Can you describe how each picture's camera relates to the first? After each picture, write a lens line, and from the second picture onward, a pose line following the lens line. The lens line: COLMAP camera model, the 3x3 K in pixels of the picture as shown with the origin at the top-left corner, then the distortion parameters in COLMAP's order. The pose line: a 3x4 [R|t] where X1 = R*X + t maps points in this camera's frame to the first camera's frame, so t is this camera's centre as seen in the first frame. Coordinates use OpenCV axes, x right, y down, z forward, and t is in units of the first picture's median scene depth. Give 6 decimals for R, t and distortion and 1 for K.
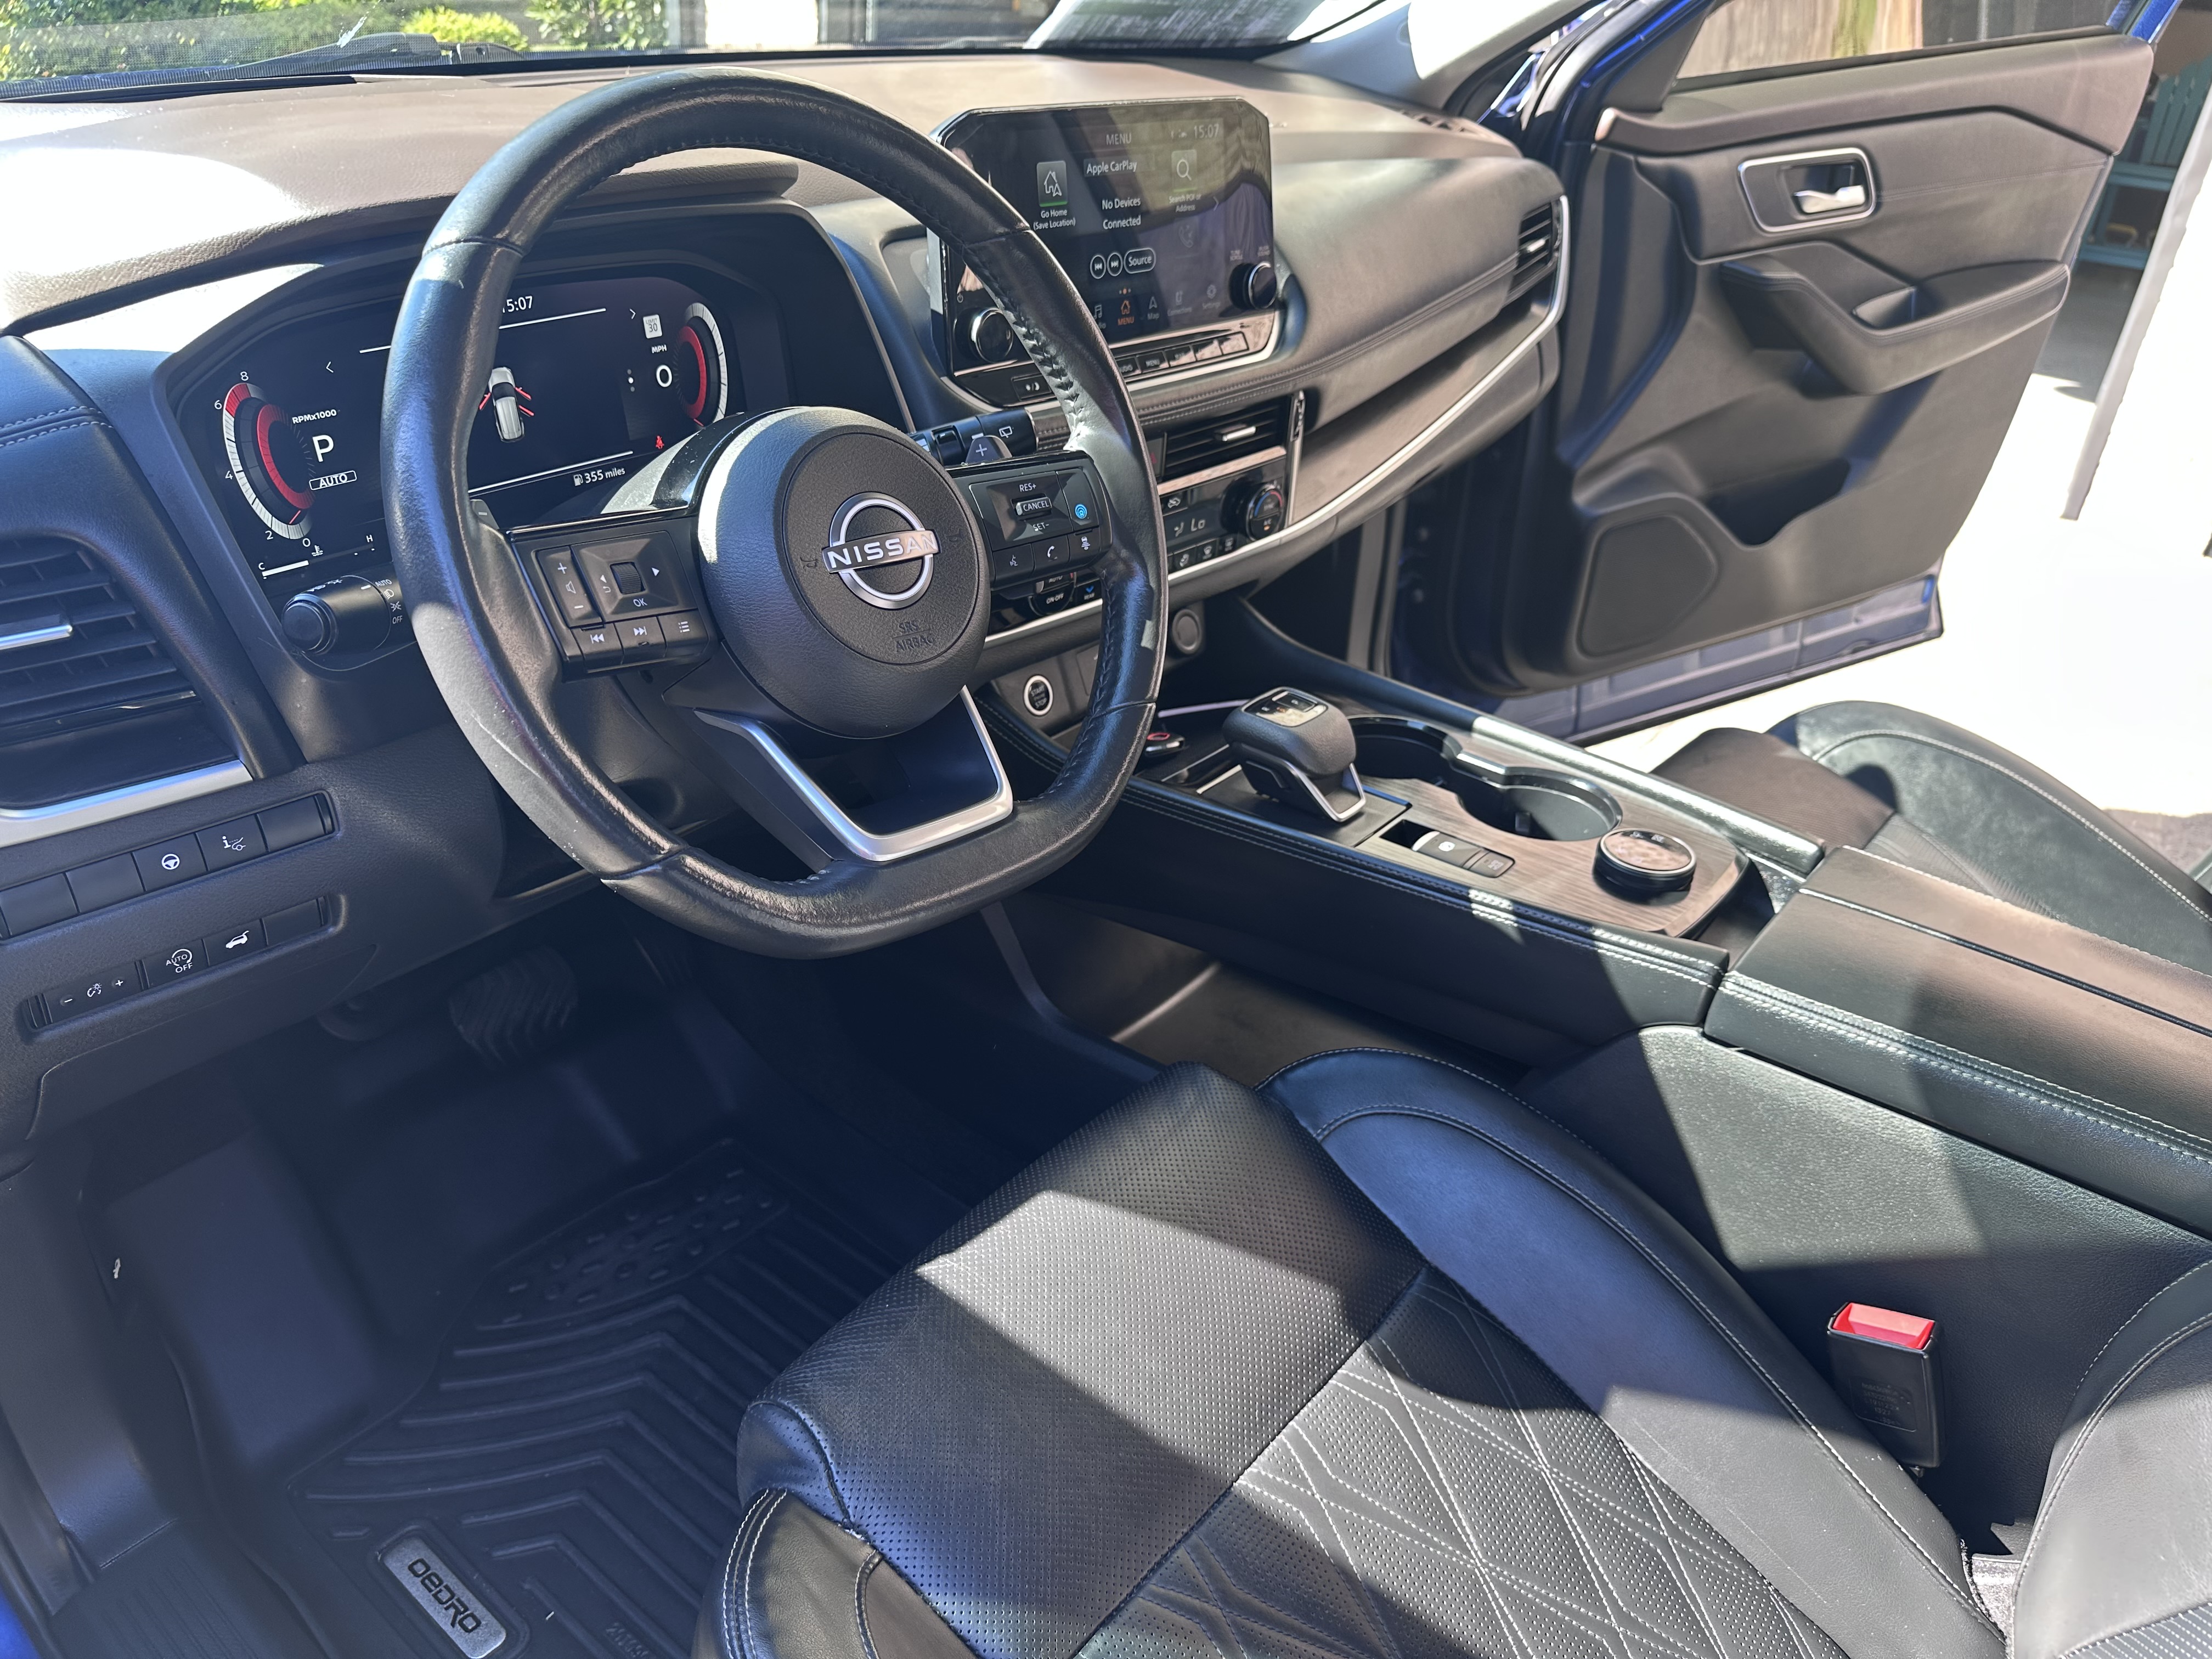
lens RADIAL K [[1519.2, 0, 1095.3], [0, 1519.2, 820.9], [0, 0, 1]] dist [0.155996, -0.320420]
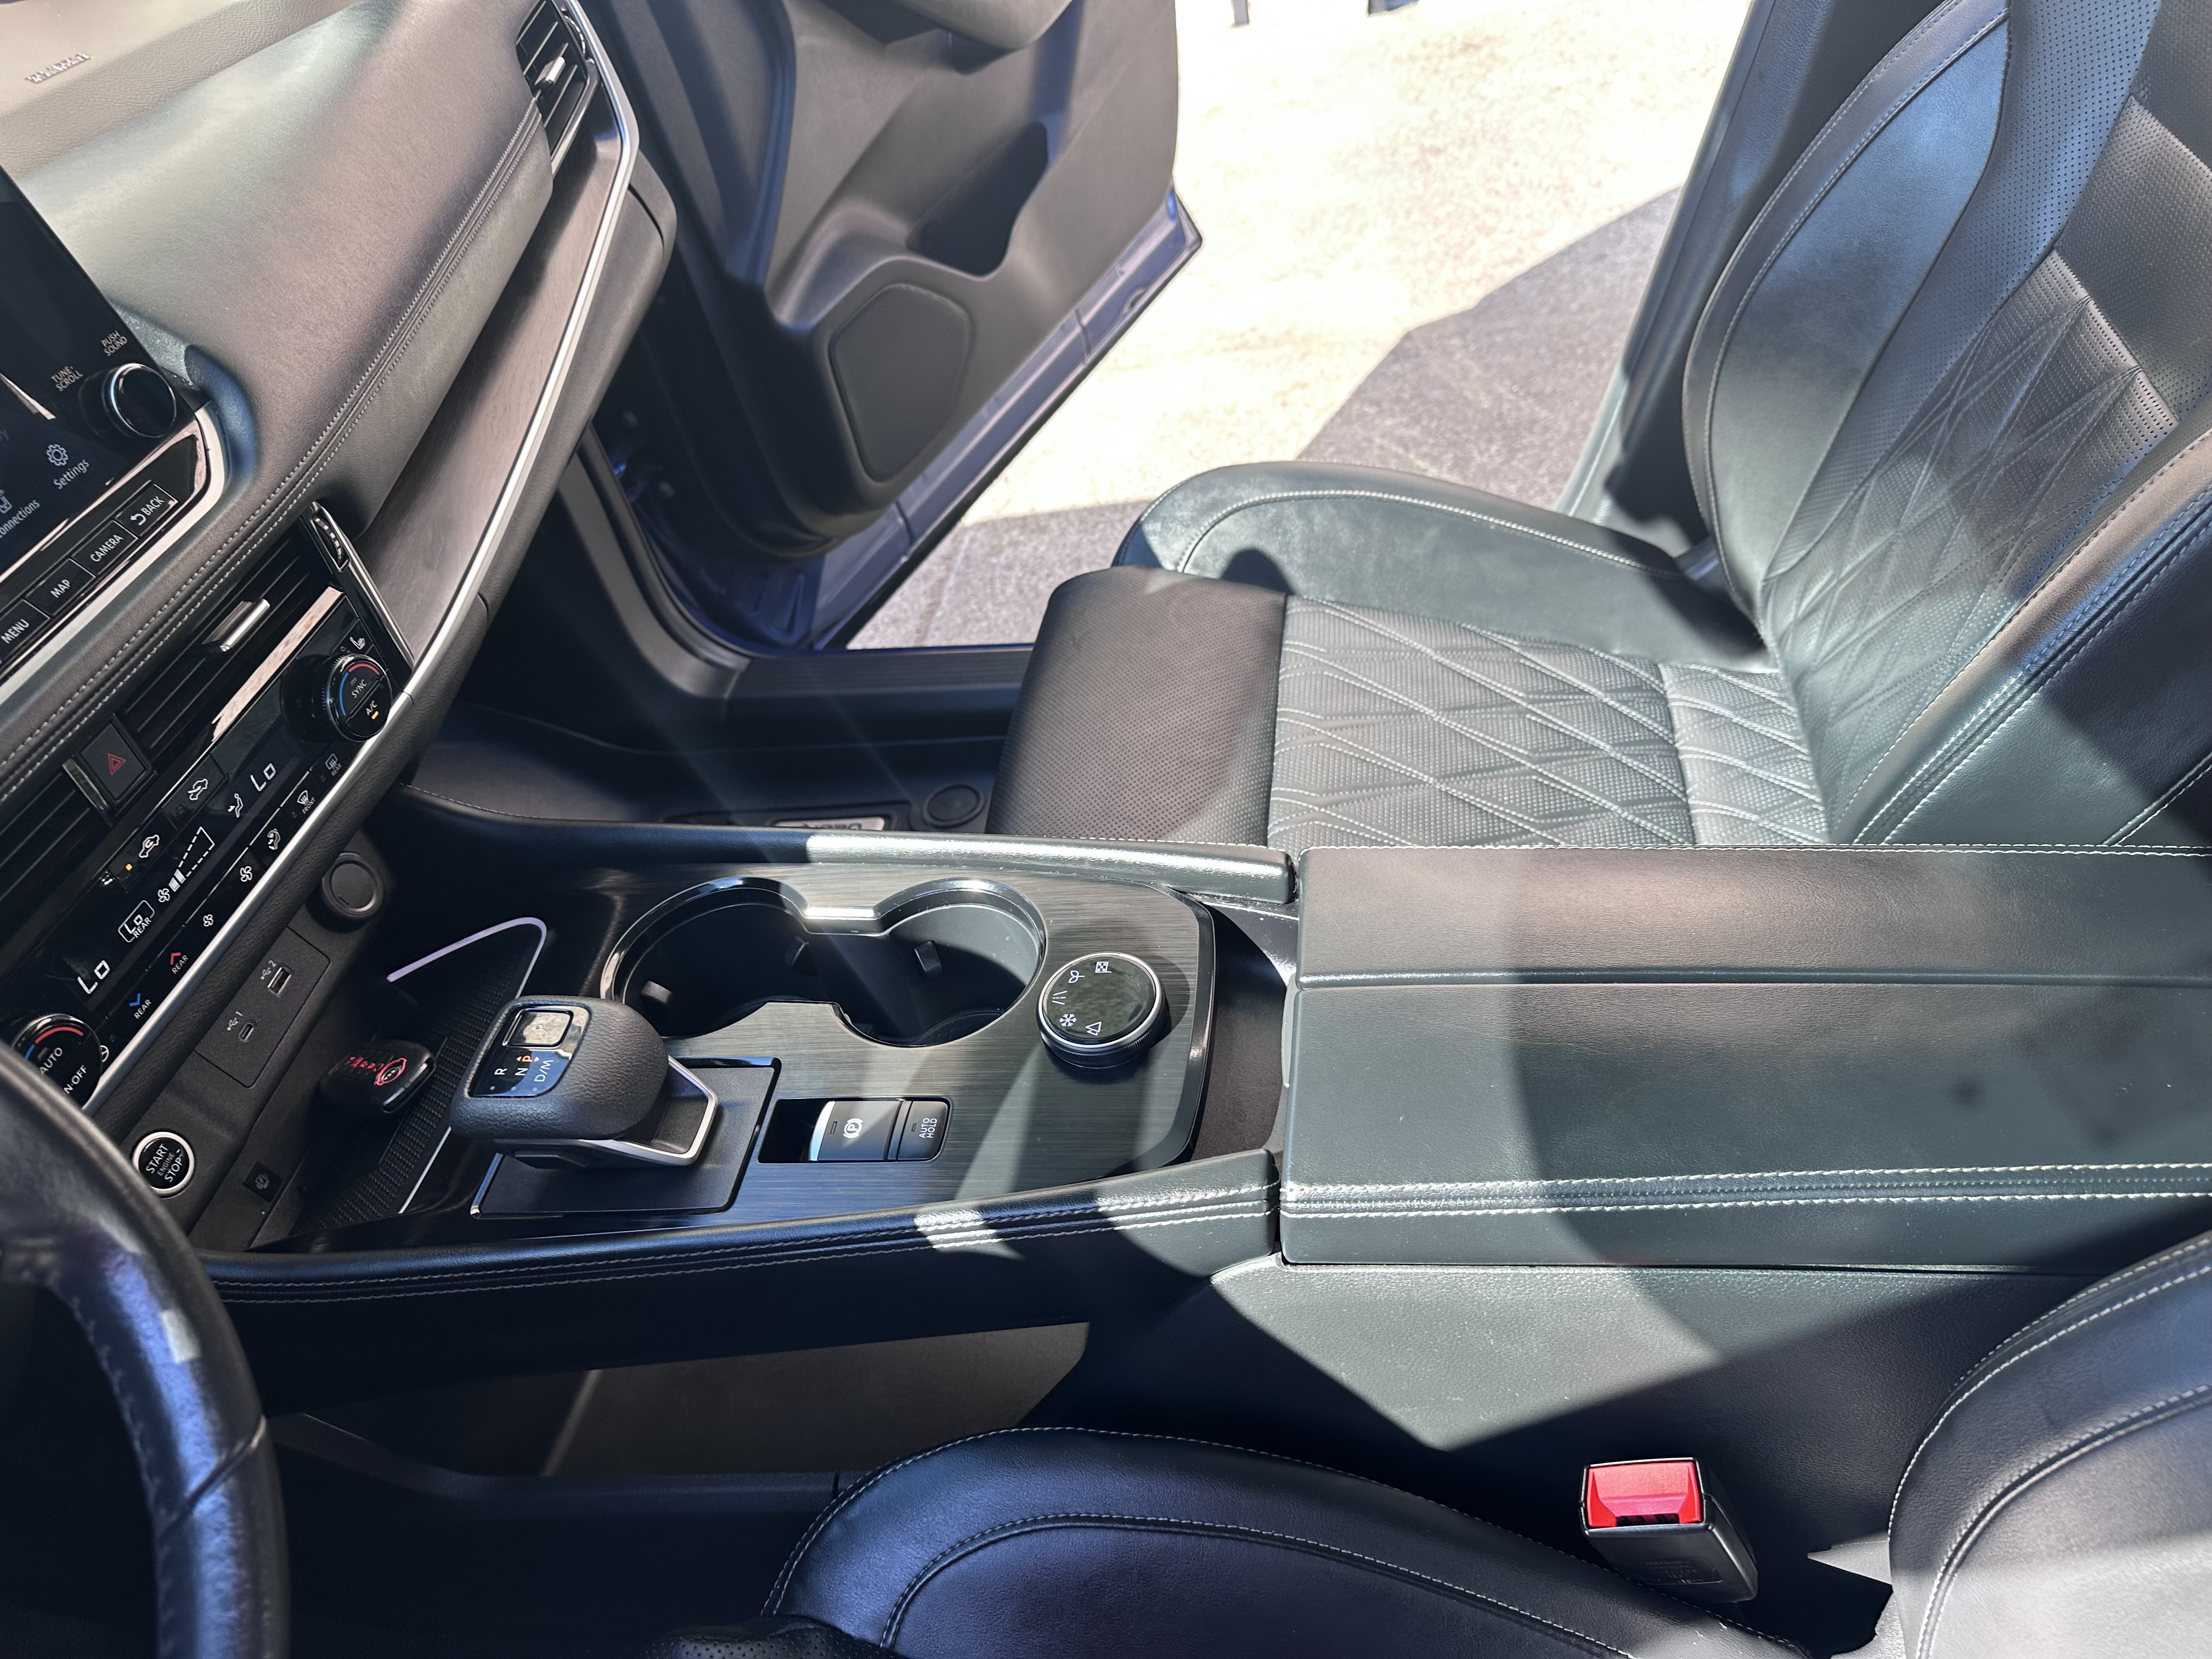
lens RADIAL K [[1571.3, 0, 1106.0], [0, 1571.3, 829.5], [0, 0, 1]] dist [0.011570, -0.051958]
pose [[0.827595, -0.489083, 0.275472, 0.132739], [0.425829, 0.866768, 0.259584, -0.157507], [-0.365728, -0.097526, 0.925598, 0.223910]]
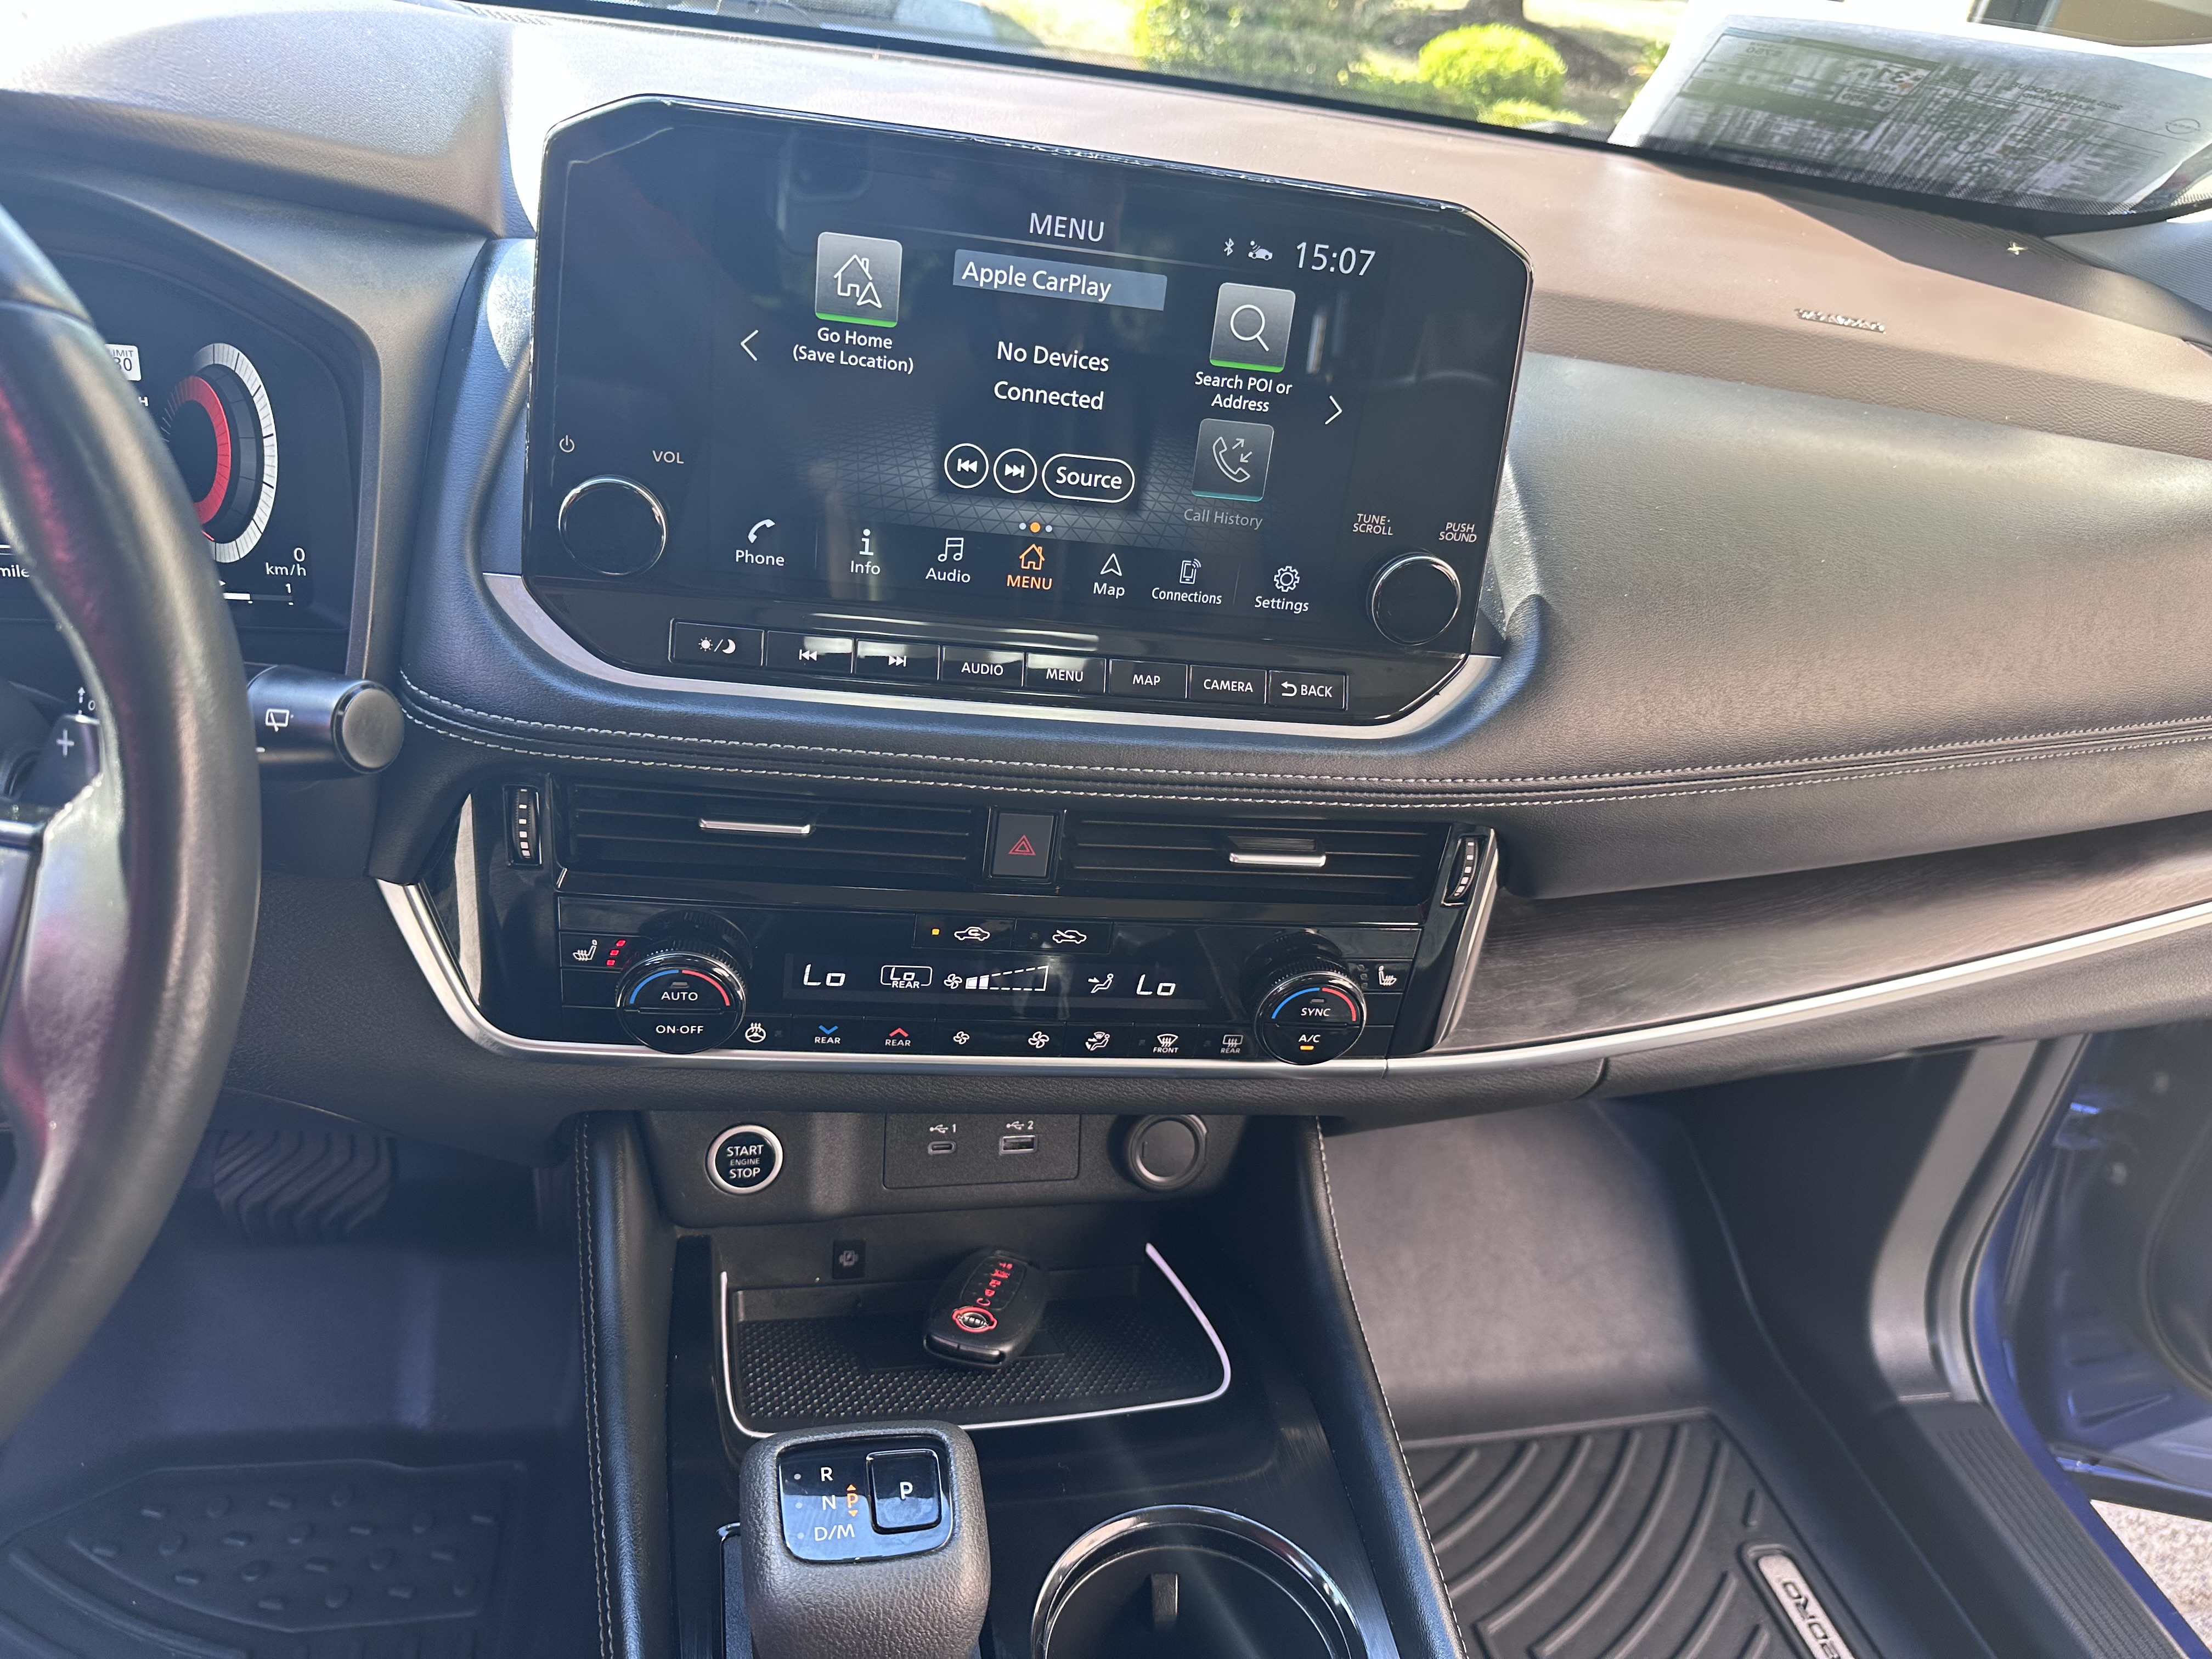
lens RADIAL K [[1536.5, 0, 1107.6], [0, 1536.5, 793.2], [0, 0, 1]] dist [0.115425, -0.131220]
pose [[0.793177, 0.358688, -0.492152, 0.227642], [-0.398502, 0.916801, 0.025933, -0.209635], [0.460507, 0.175554, 0.870123, 0.433444]]
